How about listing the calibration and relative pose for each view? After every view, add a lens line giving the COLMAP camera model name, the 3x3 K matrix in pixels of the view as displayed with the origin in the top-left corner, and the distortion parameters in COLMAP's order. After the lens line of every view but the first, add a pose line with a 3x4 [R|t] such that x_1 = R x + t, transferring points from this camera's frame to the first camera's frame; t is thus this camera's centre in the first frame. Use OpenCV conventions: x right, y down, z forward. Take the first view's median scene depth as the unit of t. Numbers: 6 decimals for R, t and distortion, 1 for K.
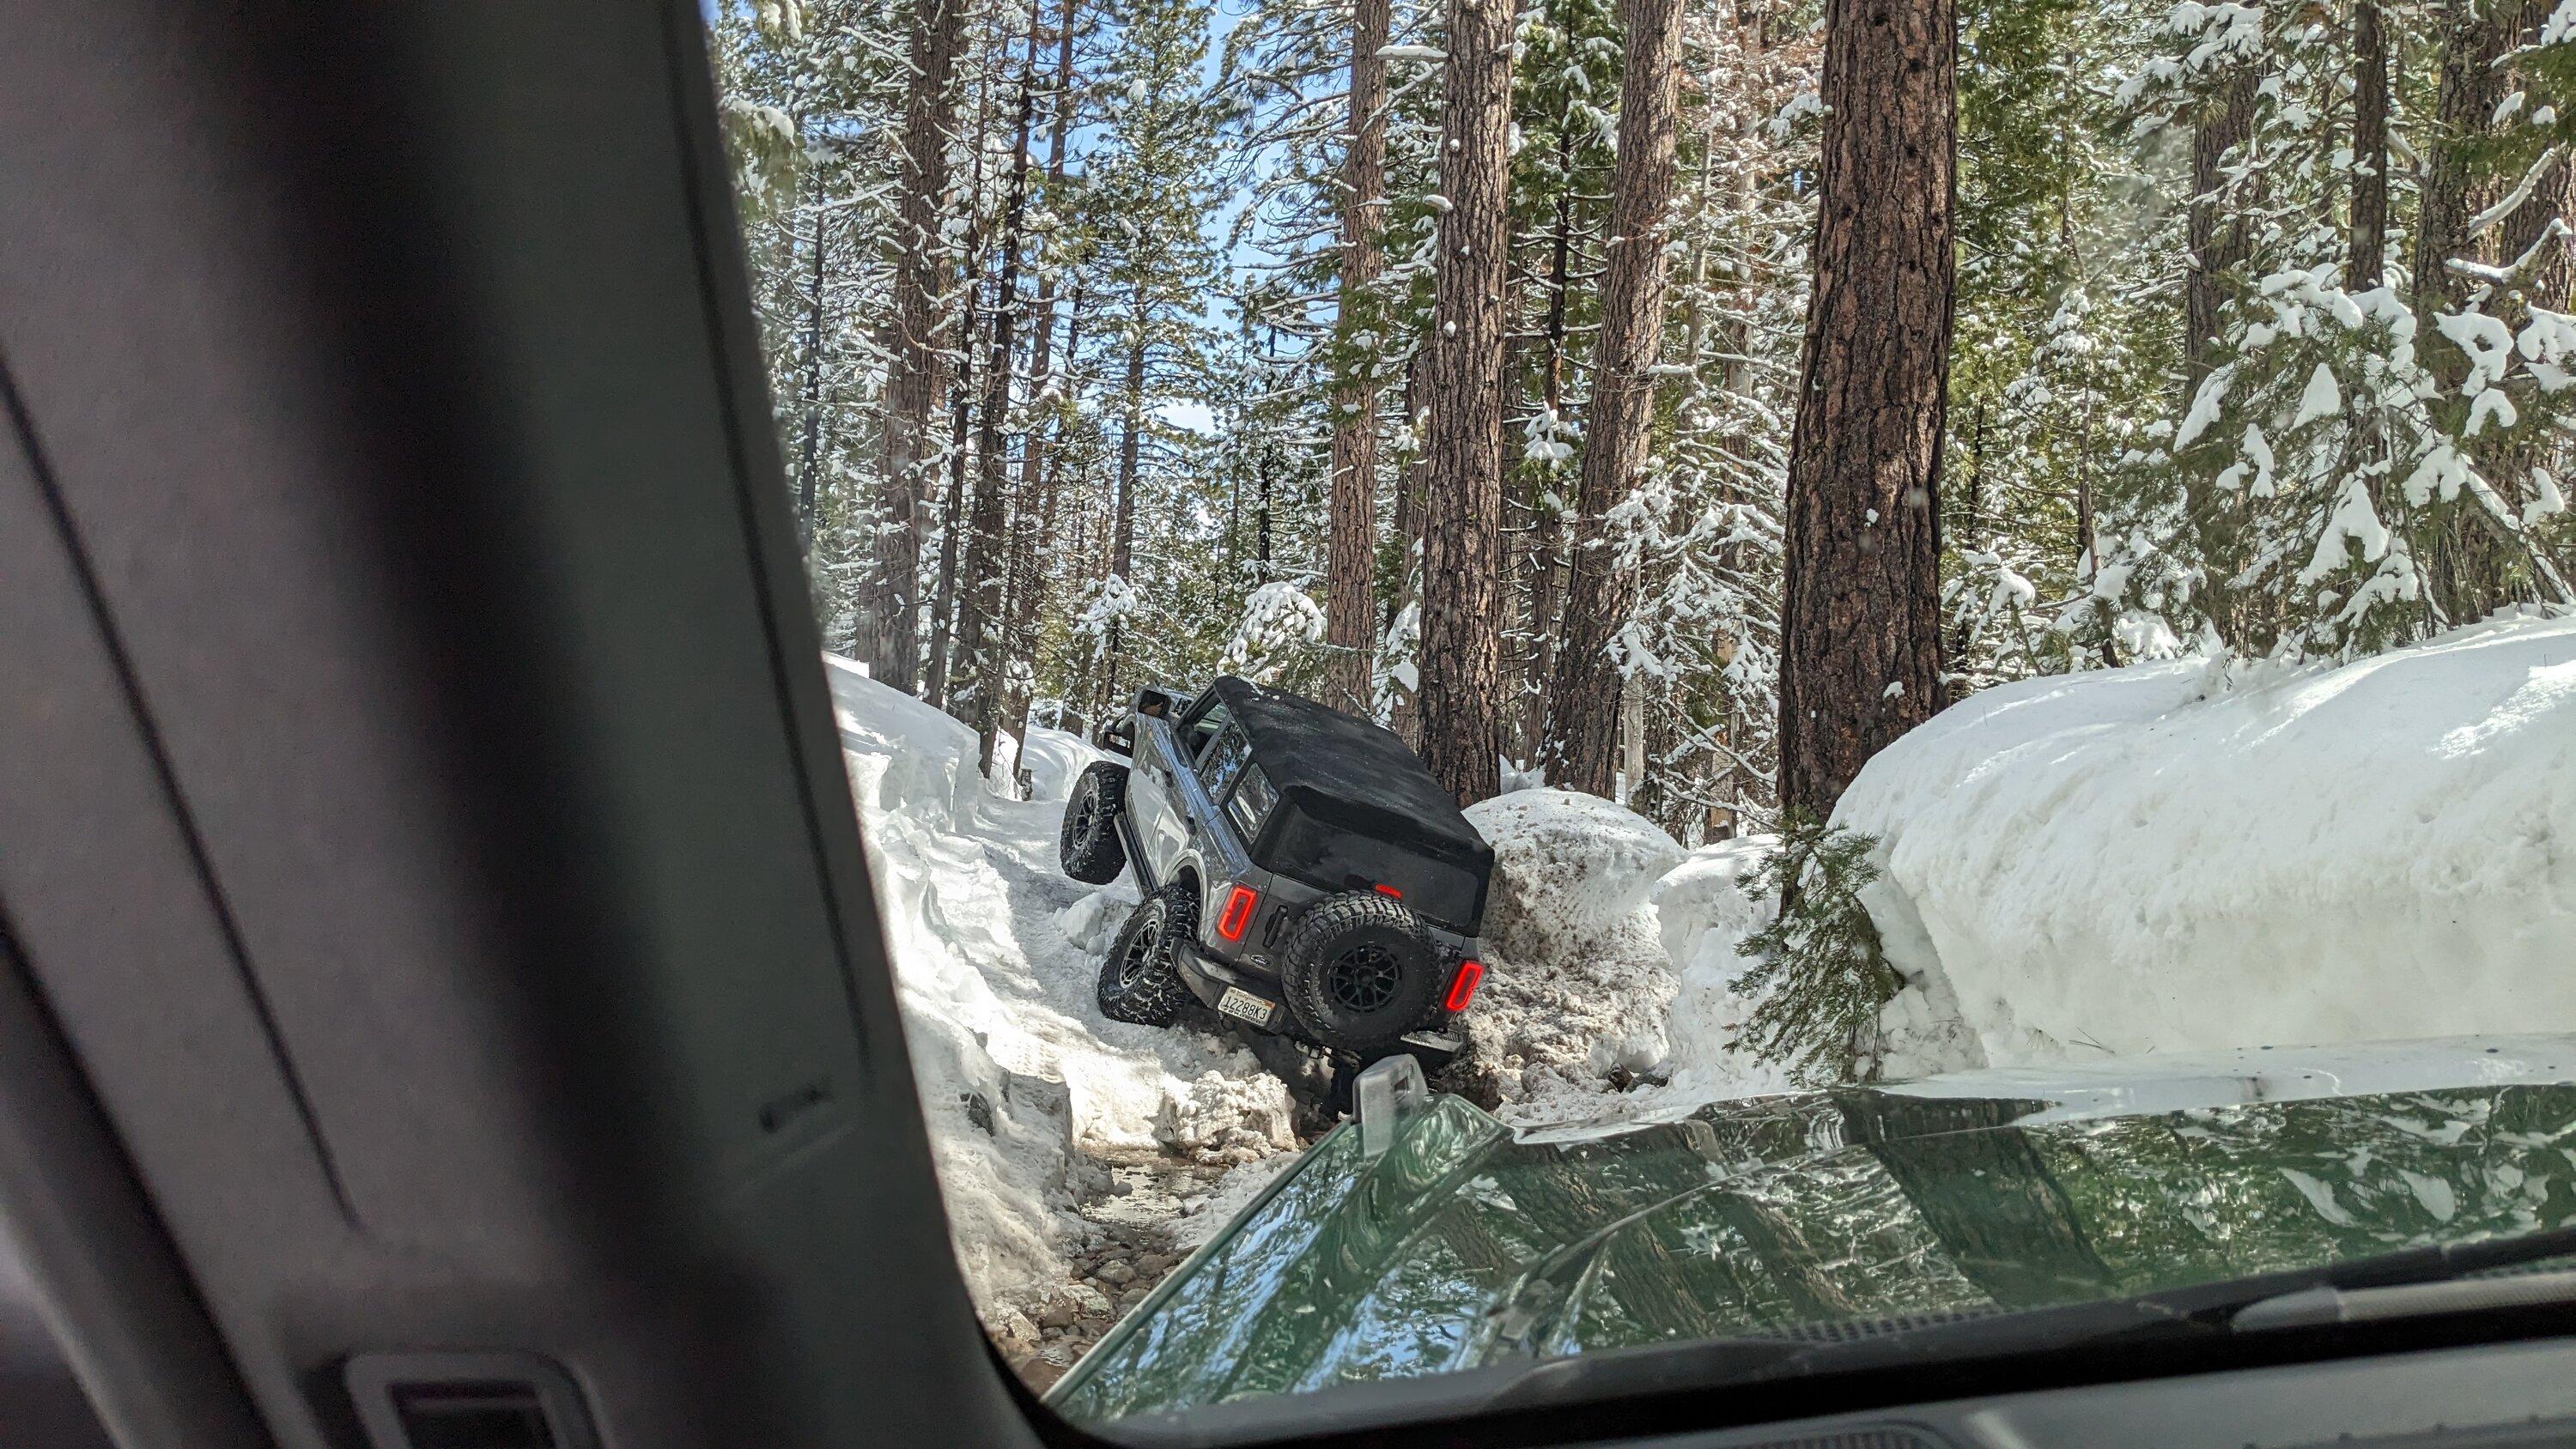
lens RADIAL K [[1851.2, 0, 1285.7], [0, 1851.2, 724.0], [0, 0, 1]] dist [0.046176, 0.000149]
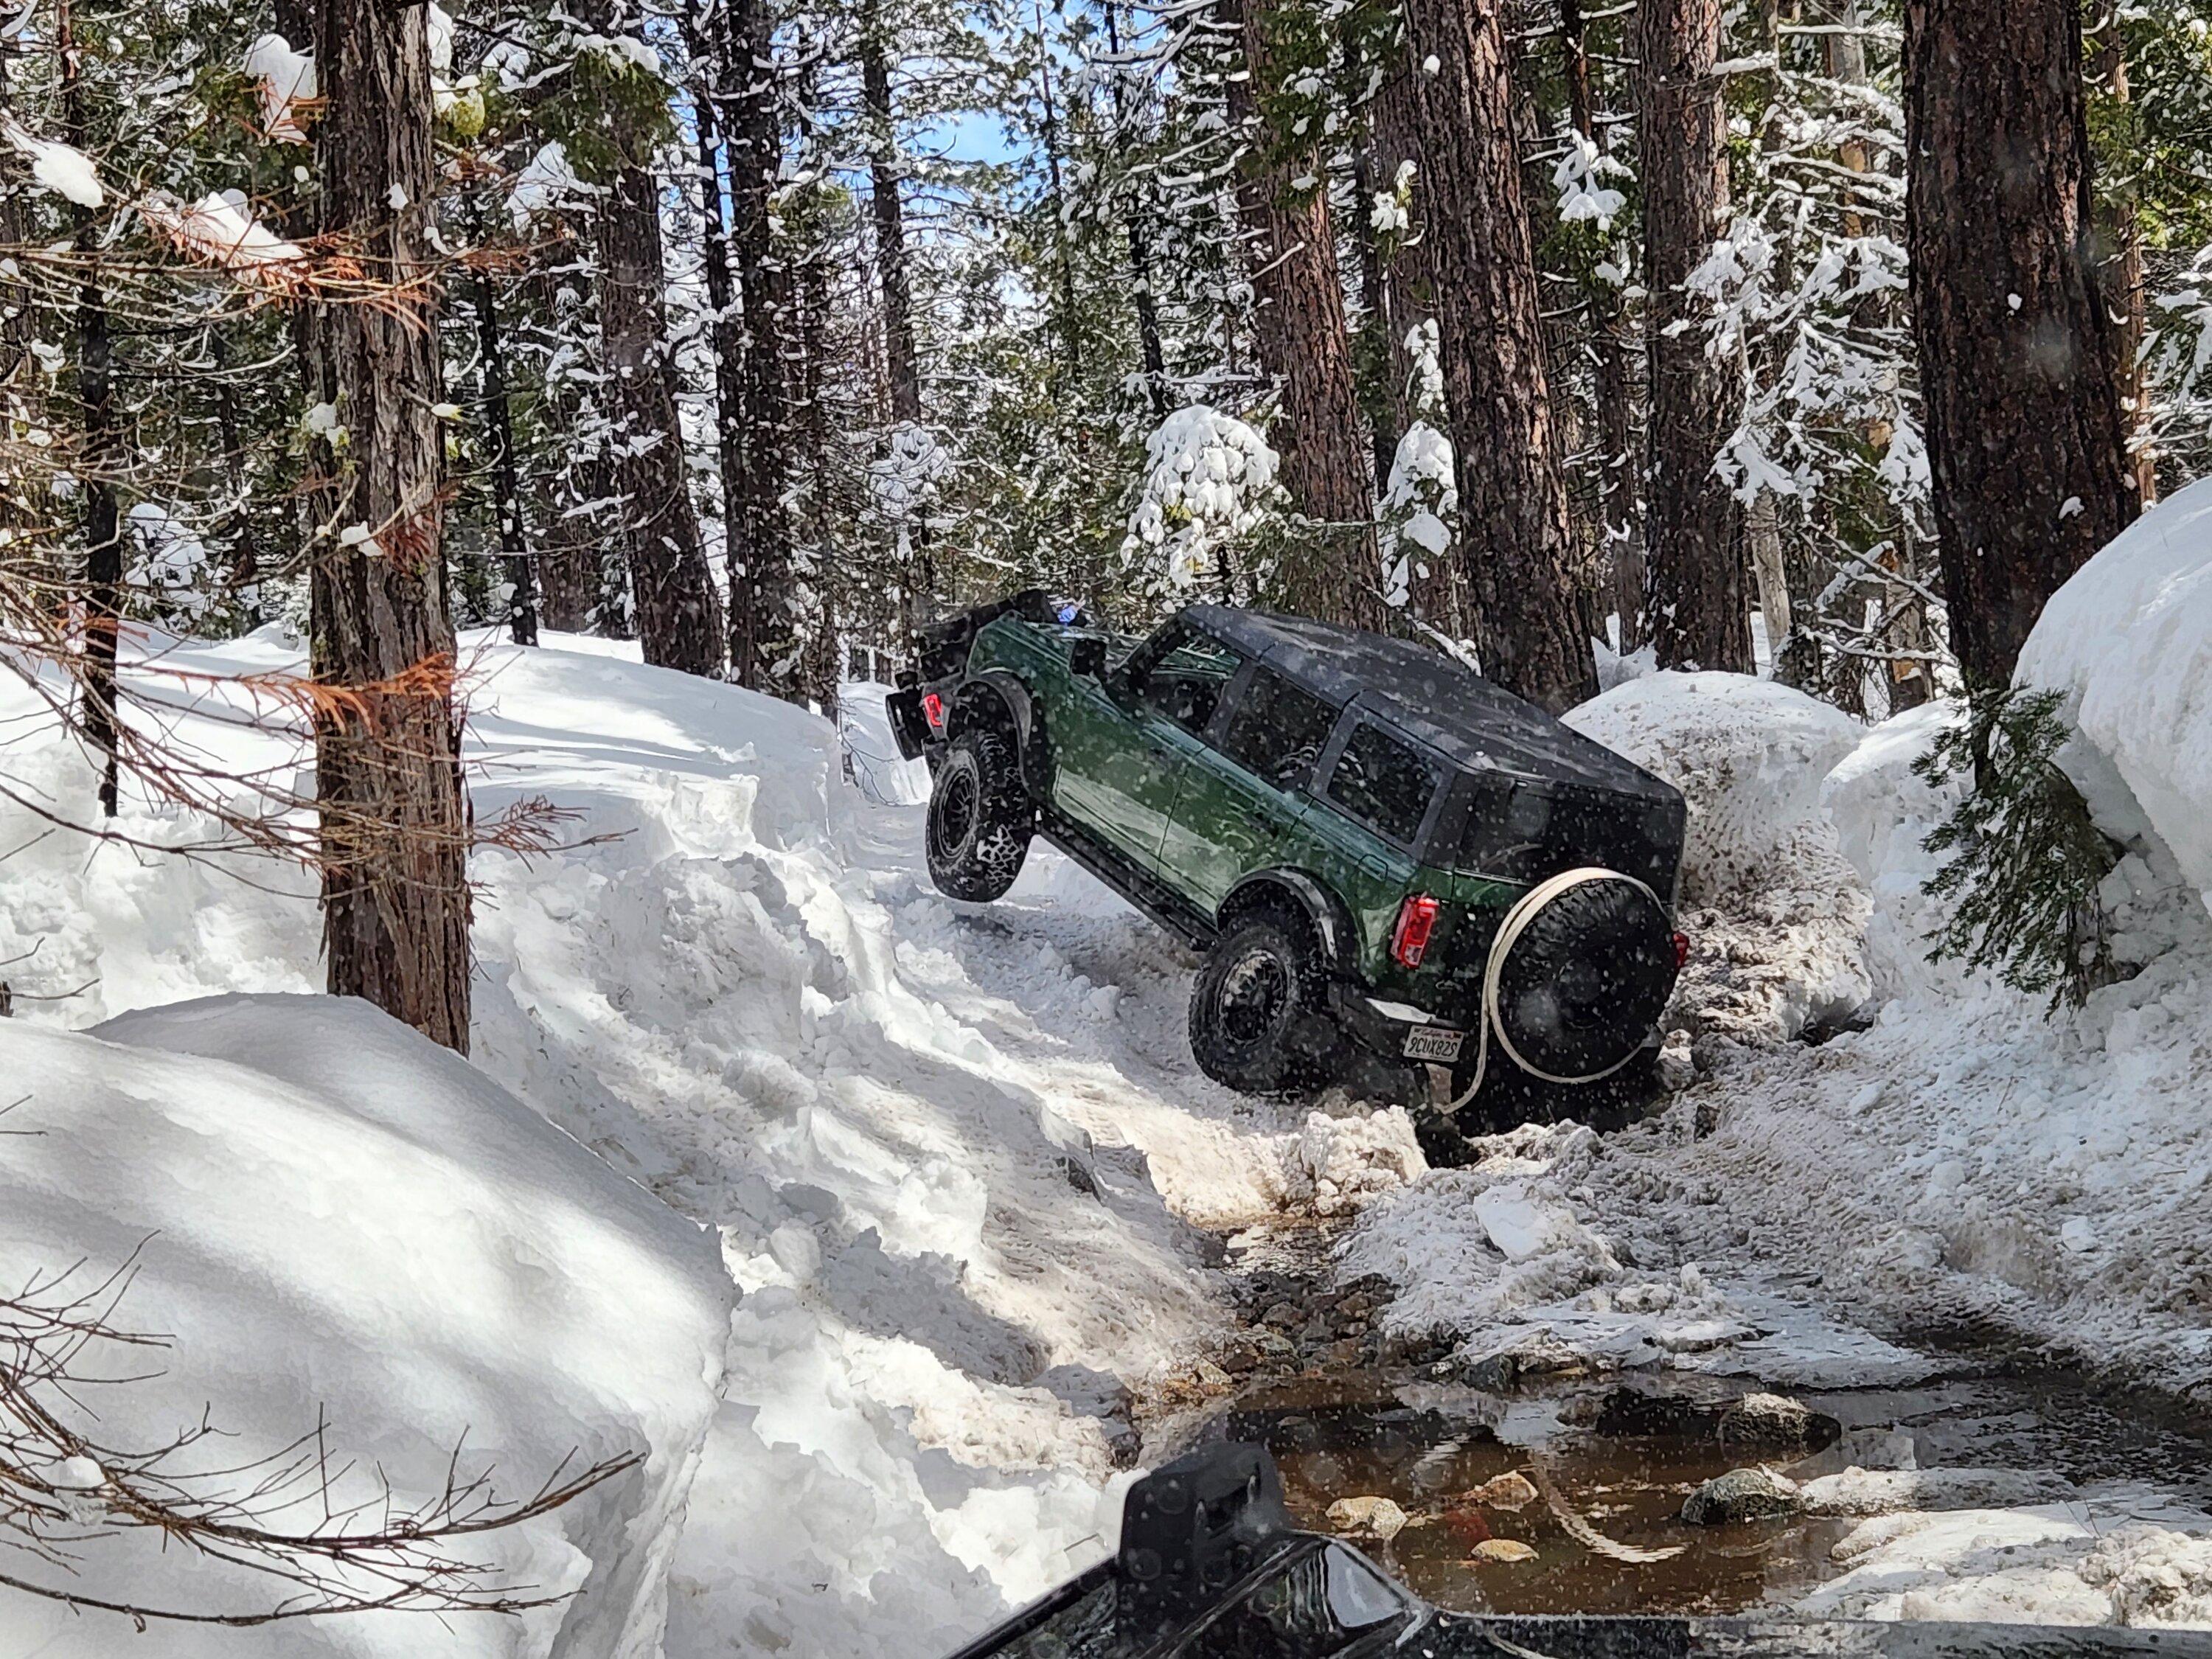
lens RADIAL K [[3547.2, 0, 1106.7], [0, 3547.2, 830.4], [0, 0, 1]] dist [0.050679, 0.000000]
pose [[0.986390, -0.164029, -0.011349, -0.068928], [0.164419, 0.983666, 0.073269, -0.042512], [-0.000855, -0.074138, 0.997248, -0.398616]]
